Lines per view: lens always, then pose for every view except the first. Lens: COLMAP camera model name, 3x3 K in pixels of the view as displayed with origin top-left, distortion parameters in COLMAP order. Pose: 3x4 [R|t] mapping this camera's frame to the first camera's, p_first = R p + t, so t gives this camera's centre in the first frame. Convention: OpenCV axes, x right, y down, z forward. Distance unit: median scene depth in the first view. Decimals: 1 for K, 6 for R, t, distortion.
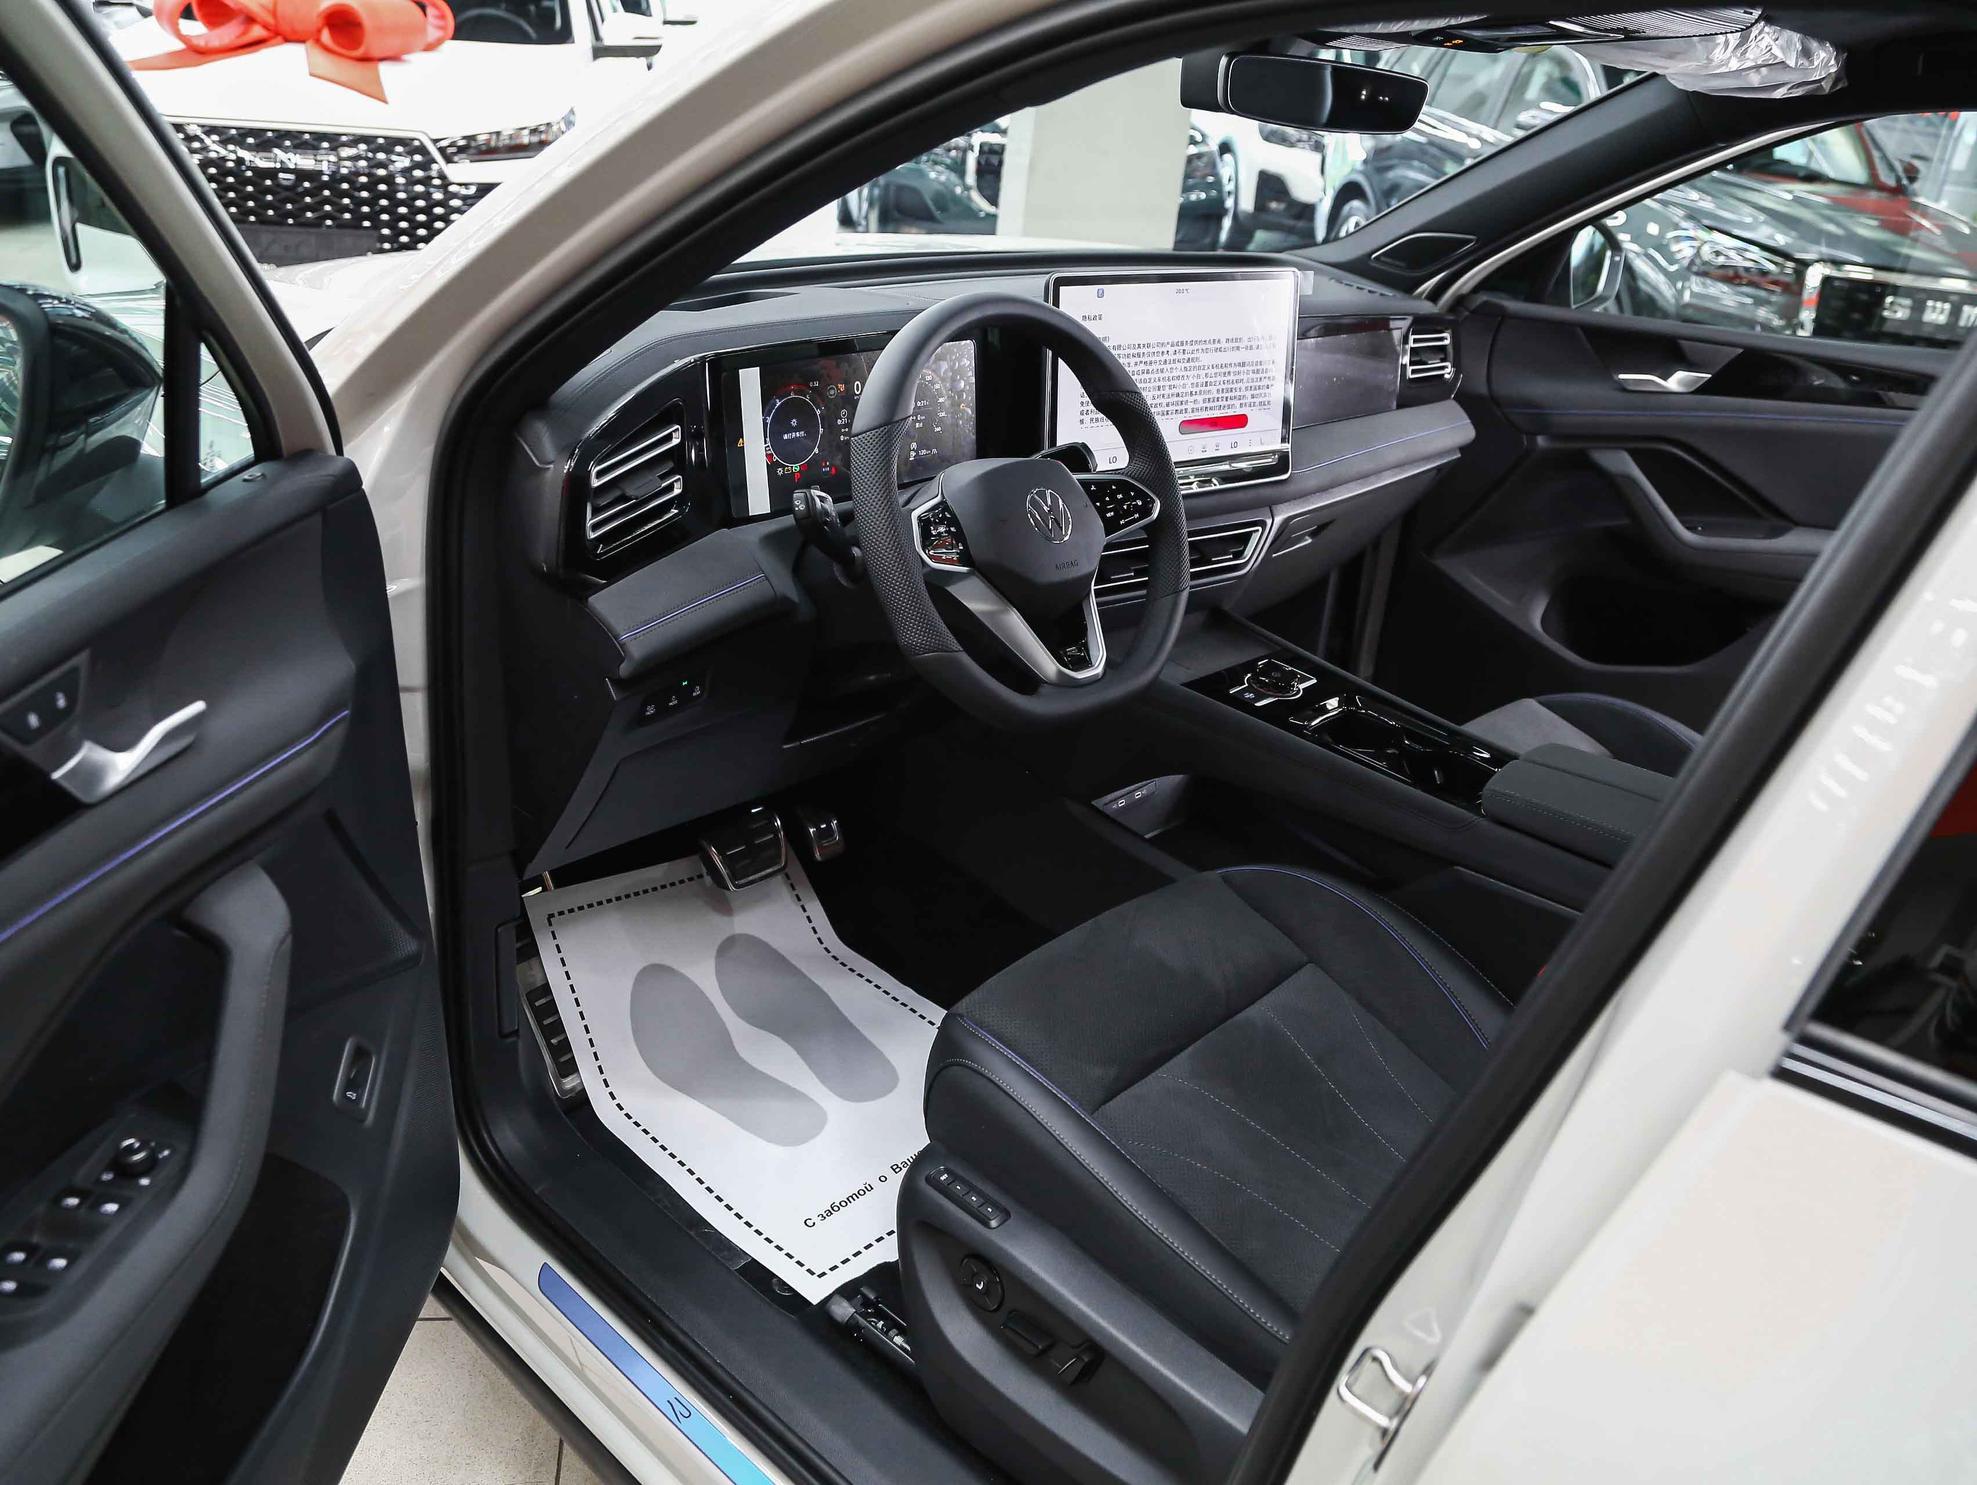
lens RADIAL K [[1579.8, 0, 996.4], [0, 1579.8, 776.9], [0, 0, 1]] dist [-0.124630, 0.058164]
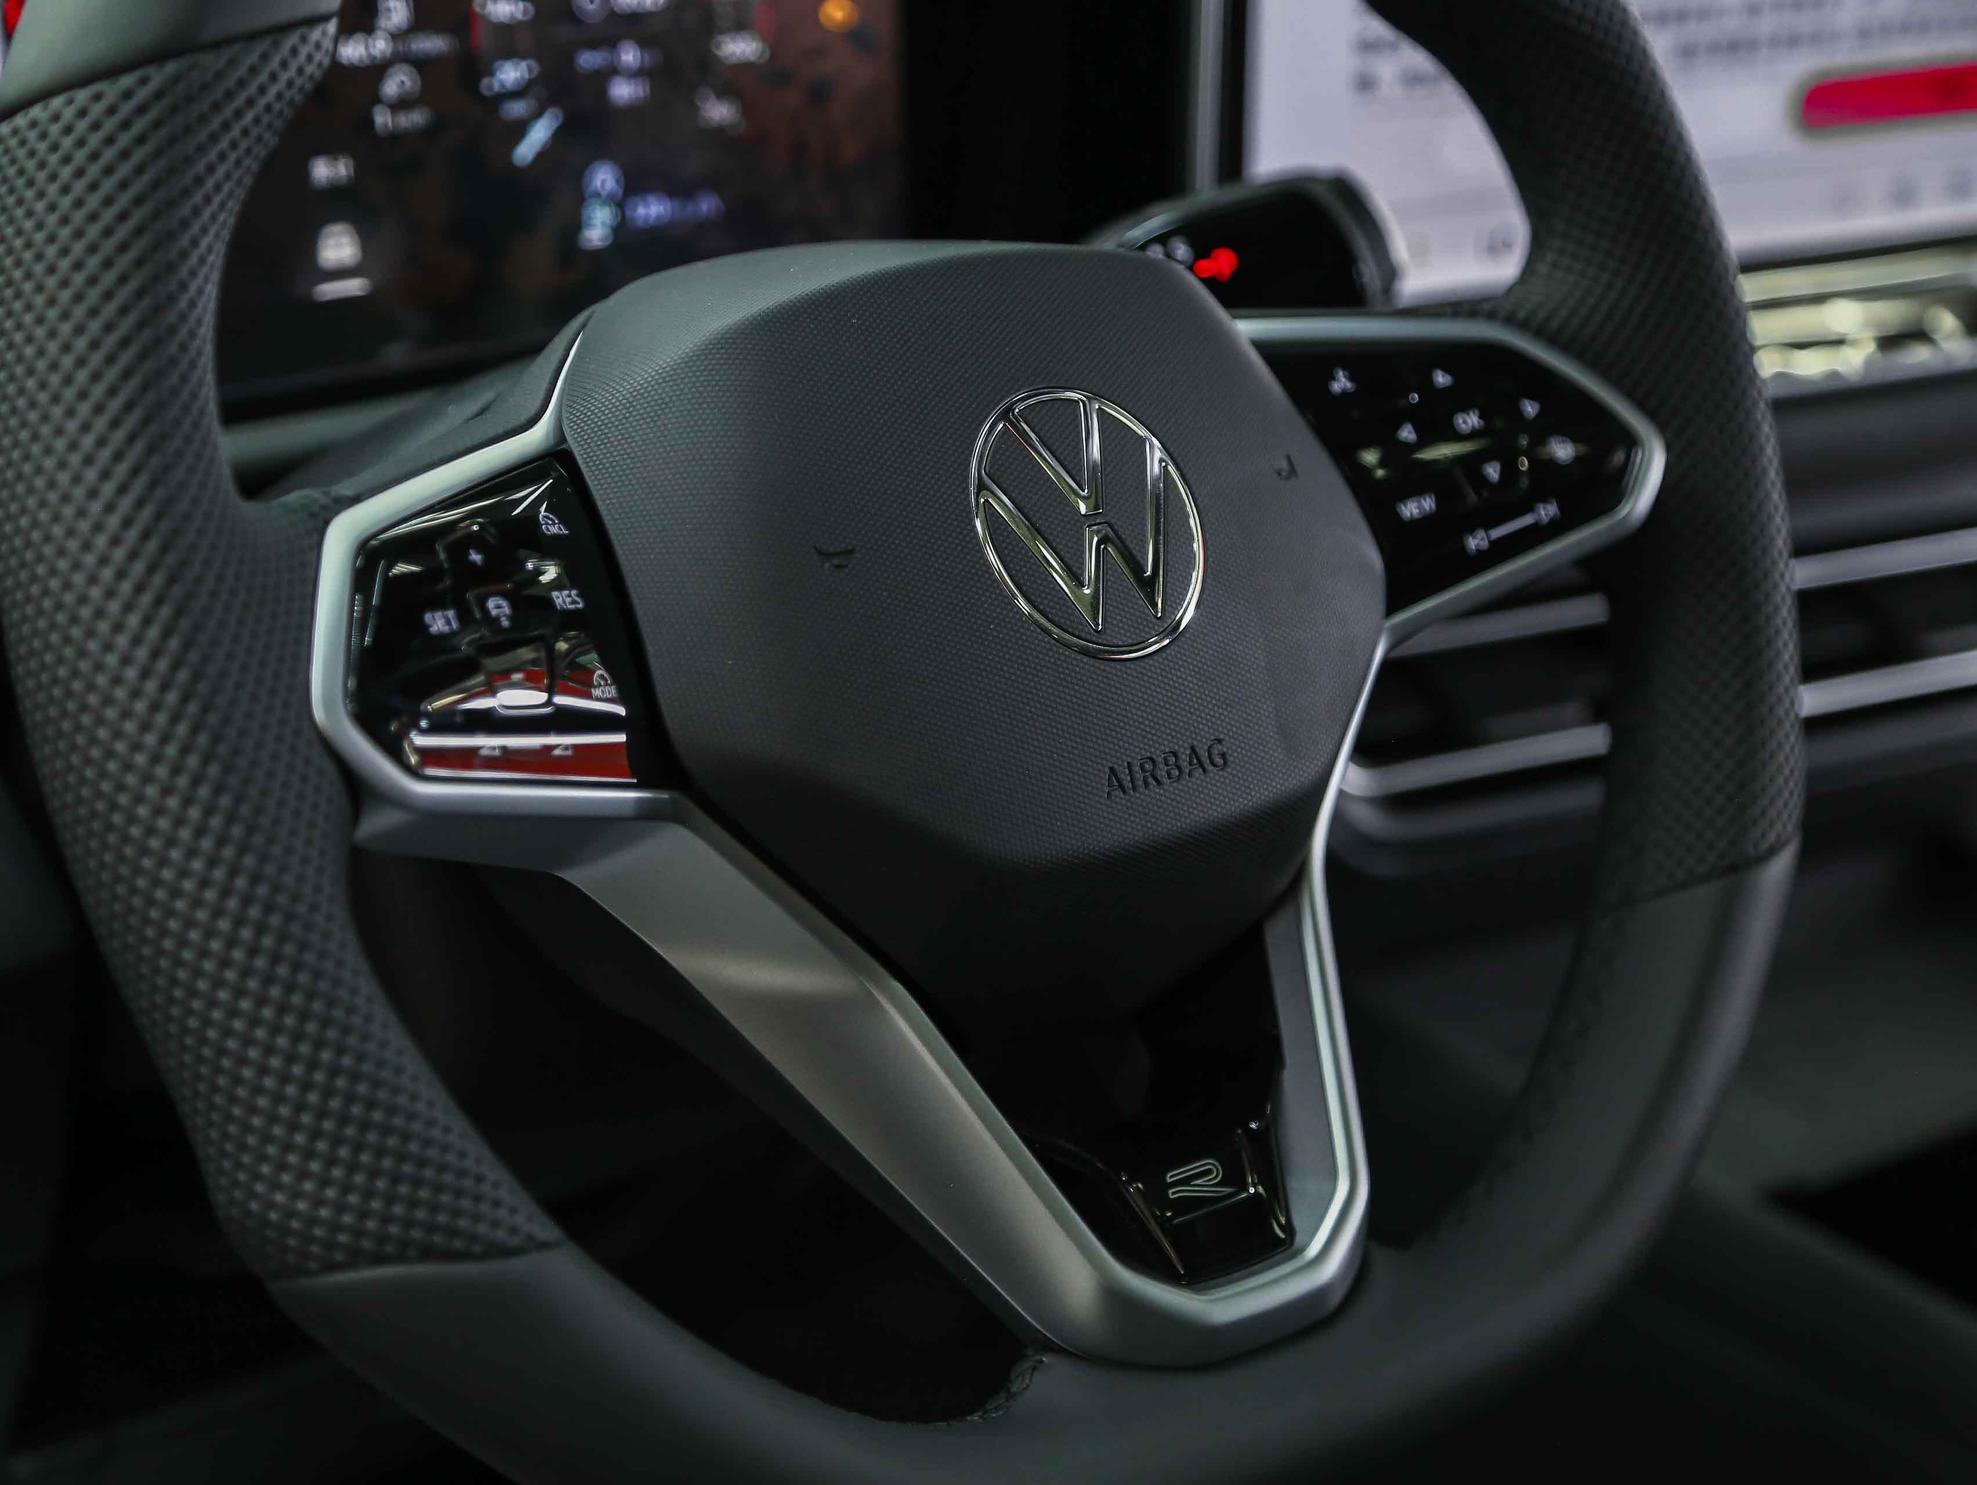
lens RADIAL K [[3824.3, 0, 988.5], [0, 3824.3, 742.5], [0, 0, 1]] dist [0.063212, 0.280785]
pose [[0.993967, 0.023660, -0.107093, 0.070538], [-0.030511, 0.997560, -0.062795, -0.100040], [0.105346, 0.065684, 0.992264, 0.477582]]
